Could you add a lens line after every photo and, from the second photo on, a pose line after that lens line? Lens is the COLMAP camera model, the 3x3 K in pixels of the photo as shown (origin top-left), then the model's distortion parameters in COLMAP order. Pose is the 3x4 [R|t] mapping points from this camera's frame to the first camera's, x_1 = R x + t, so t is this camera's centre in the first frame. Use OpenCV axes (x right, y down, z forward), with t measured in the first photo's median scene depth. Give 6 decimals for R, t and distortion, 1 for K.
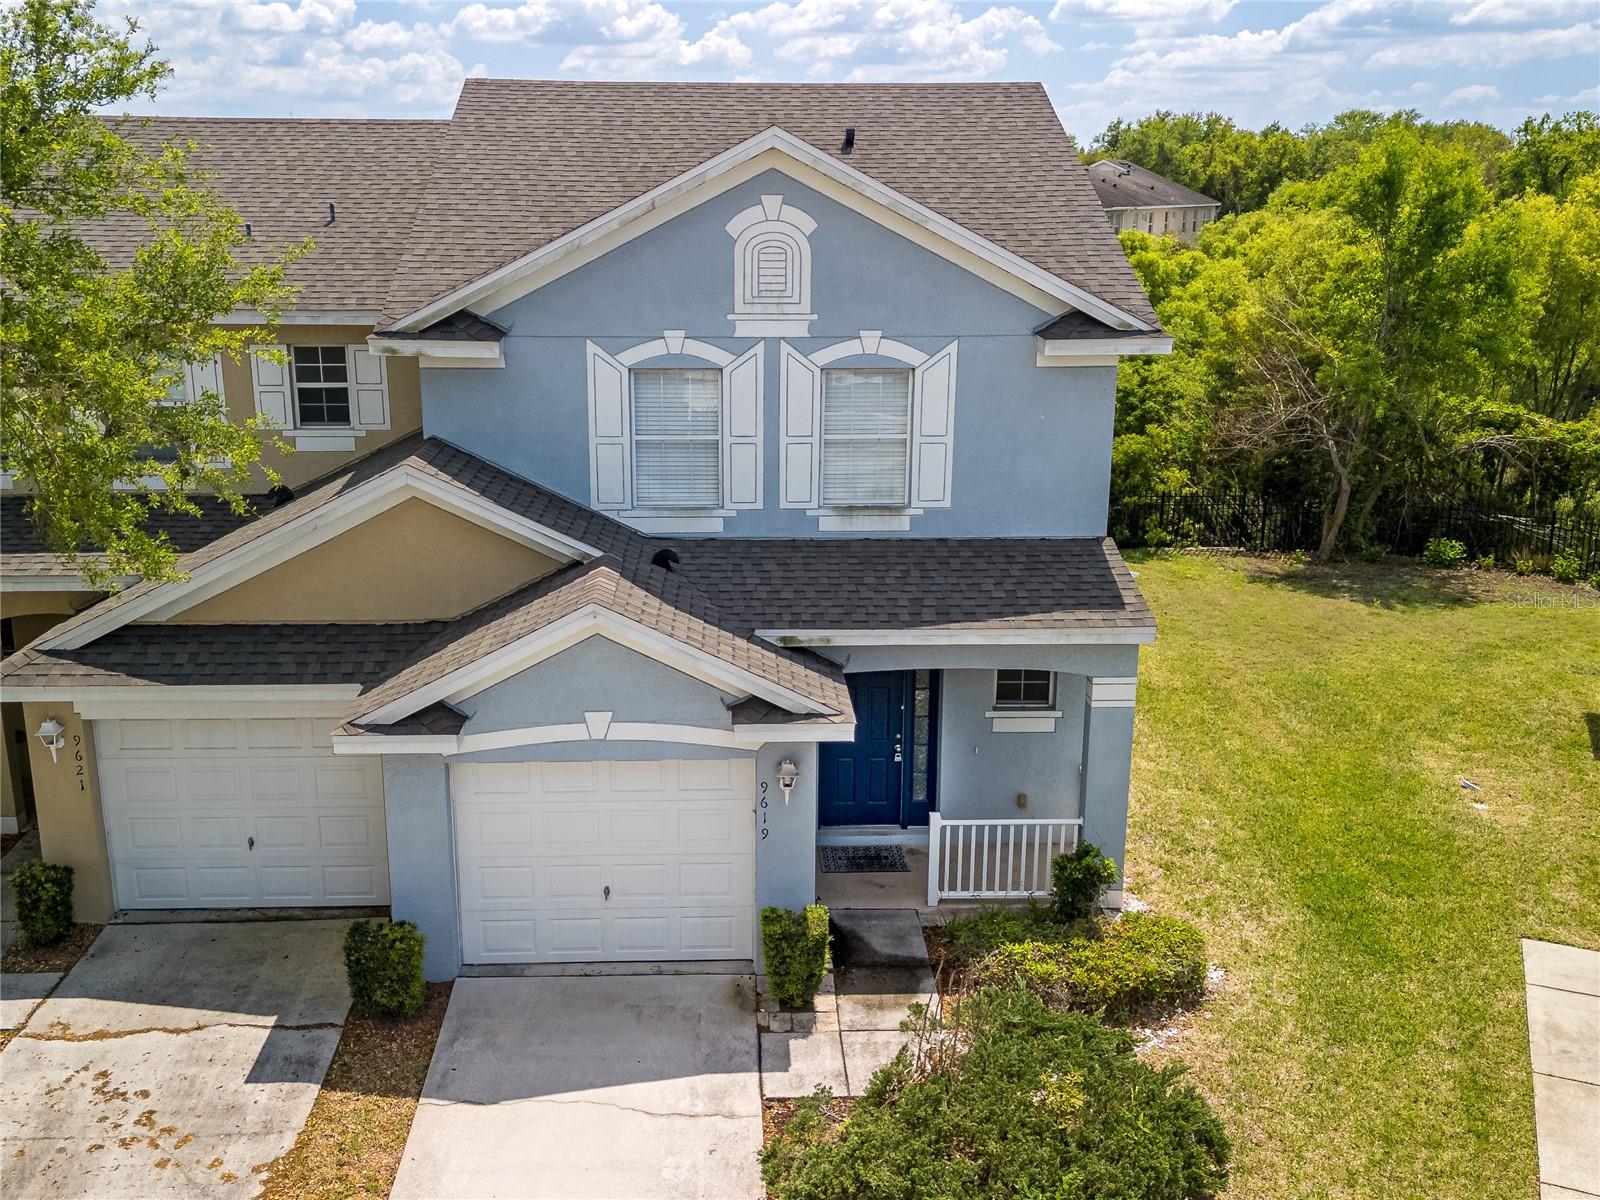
lens RADIAL K [[1474.1, 0, 750.2], [0, 1474.1, 605.5], [0, 0, 1]] dist [0.039773, 0.007064]
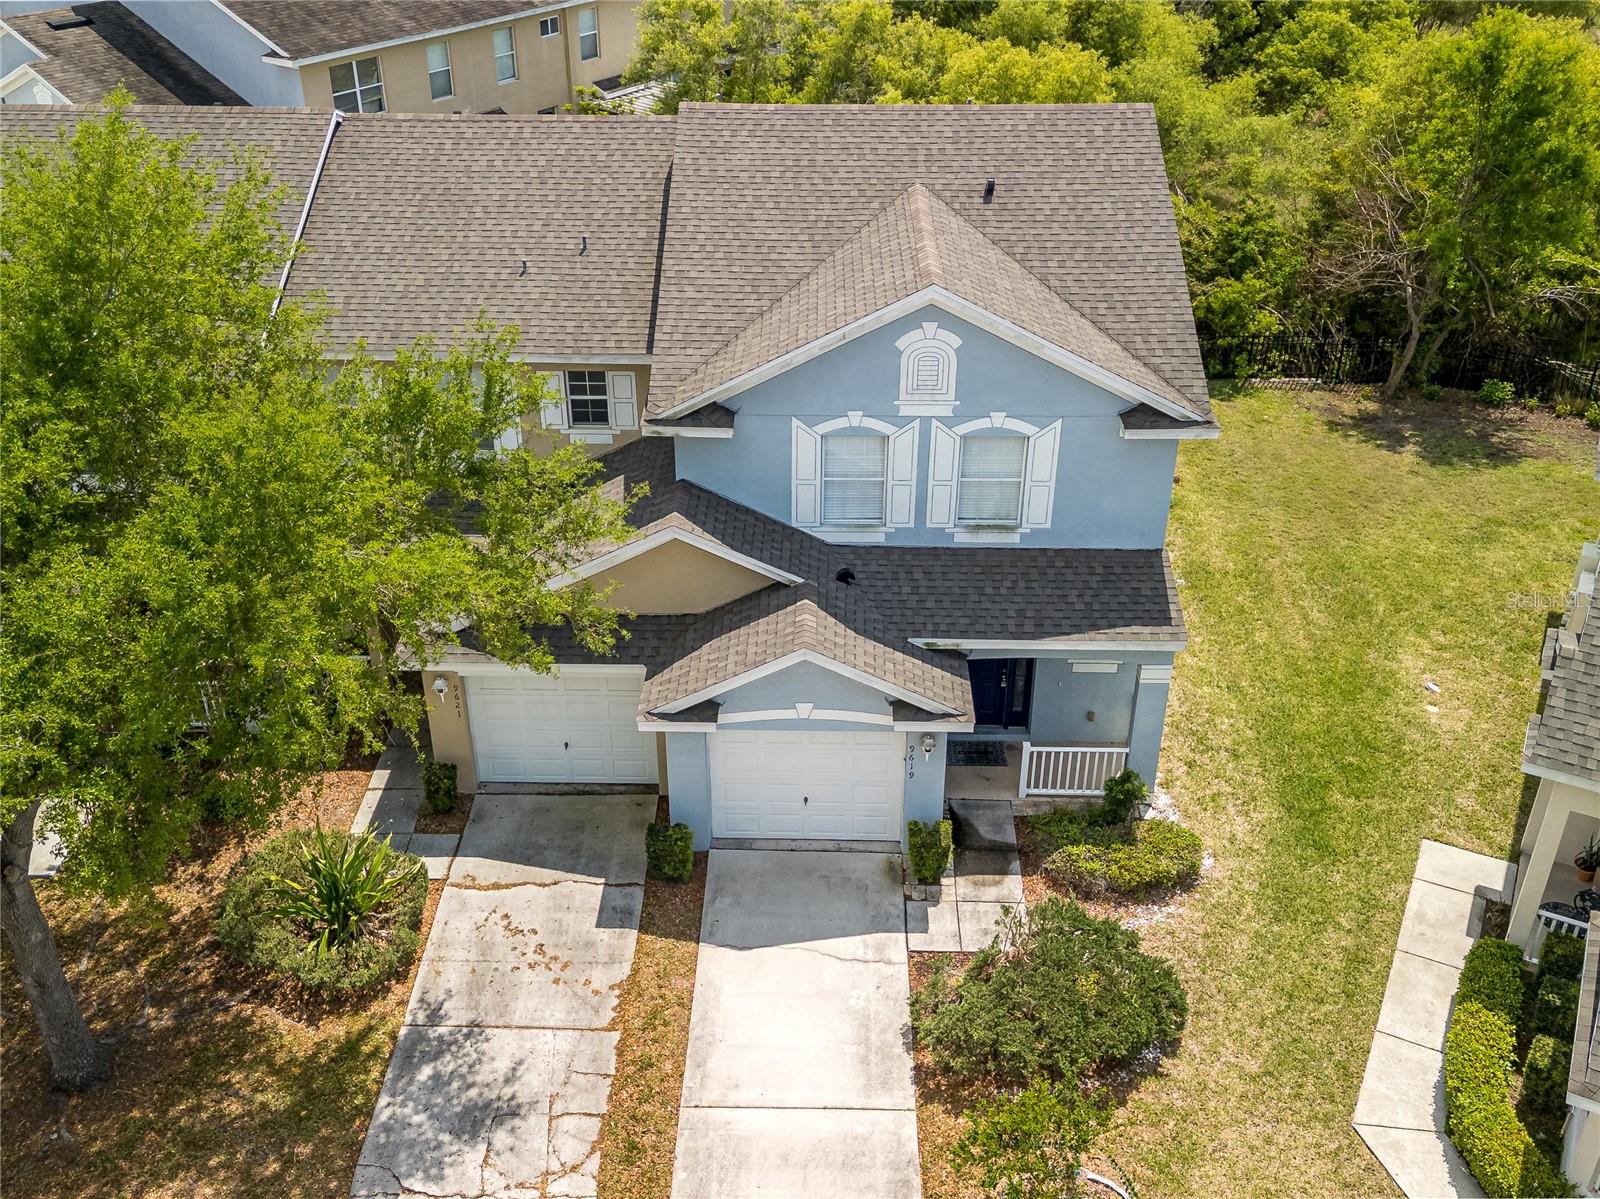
lens RADIAL K [[1462.0, 0, 779.1], [0, 1462.0, 592.7], [0, 0, 1]] dist [0.100681, -0.135522]
pose [[0.998216, 0.023139, -0.055038, -0.045471], [-0.007624, 0.963699, 0.266881, -0.407739], [0.059215, -0.265985, 0.962157, -0.394667]]
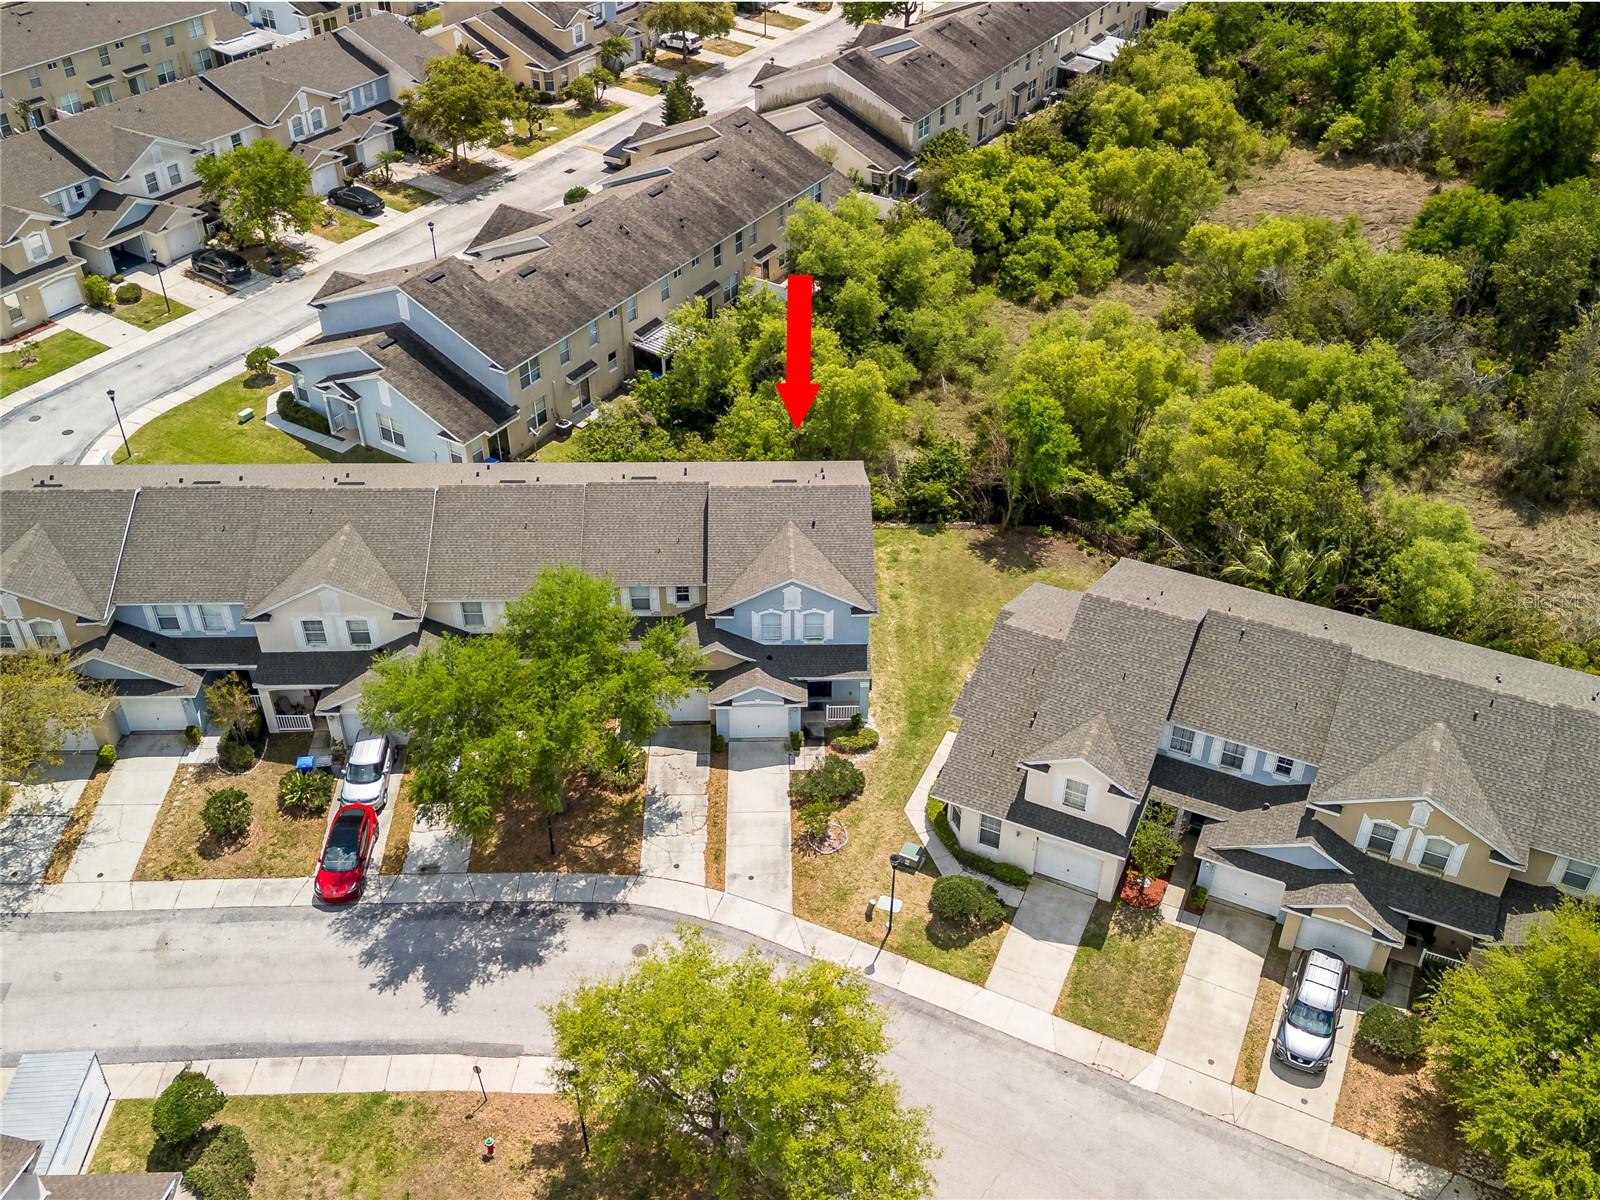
lens RADIAL K [[1462.0, 0, 779.1], [0, 1462.0, 593.2], [0, 0, 1]] dist [0.100681, -0.135522]
pose [[0.999948, 0.001697, -0.010020, 0.019346], [0.002117, 0.929525, 0.368753, -1.978220], [0.009940, -0.368755, 0.929473, -3.309802]]
